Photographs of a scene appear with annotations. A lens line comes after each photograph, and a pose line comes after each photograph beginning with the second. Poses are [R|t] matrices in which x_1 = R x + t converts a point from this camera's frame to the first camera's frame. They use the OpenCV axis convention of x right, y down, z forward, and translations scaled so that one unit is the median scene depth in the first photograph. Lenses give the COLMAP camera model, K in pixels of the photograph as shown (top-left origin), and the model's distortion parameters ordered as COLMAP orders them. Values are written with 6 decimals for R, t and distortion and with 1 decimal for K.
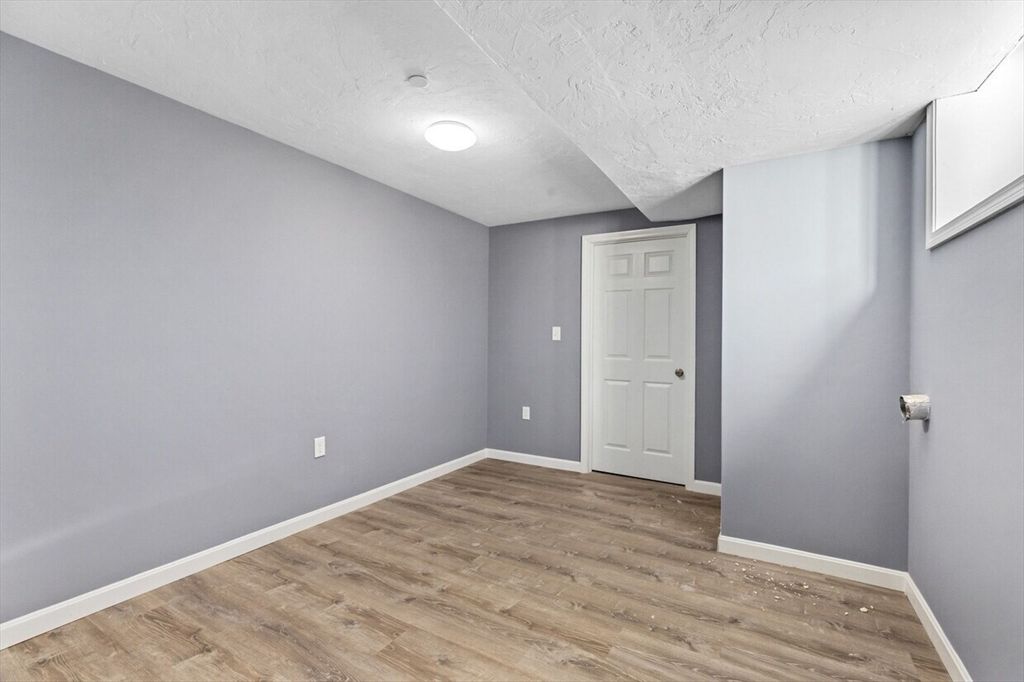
lens RADIAL K [[458.7, 0, 510.2], [0, 458.7, 339.0], [0, 0, 1]] dist [0.000234, 0.000013]
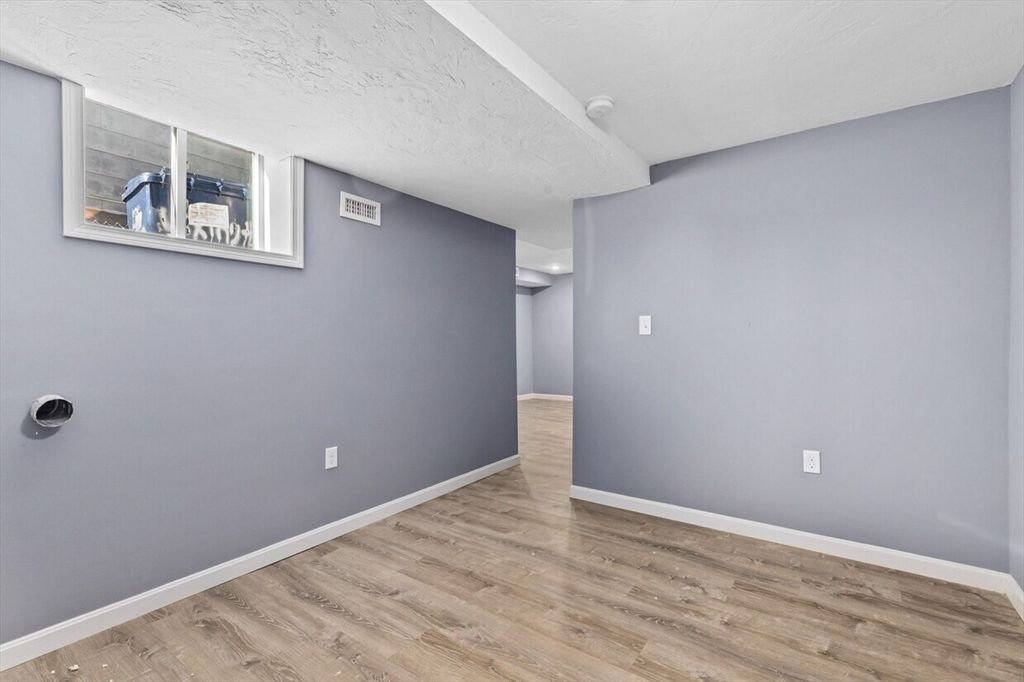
lens RADIAL K [[458.7, 0, 511.8], [0, 458.7, 339.1], [0, 0, 1]] dist [0.000234, 0.000013]
pose [[-0.995765, -0.005869, 0.091743, -0.077509], [-0.005319, 0.999966, 0.006238, 0.002875], [-0.091776, 0.005723, -0.995763, 2.006575]]
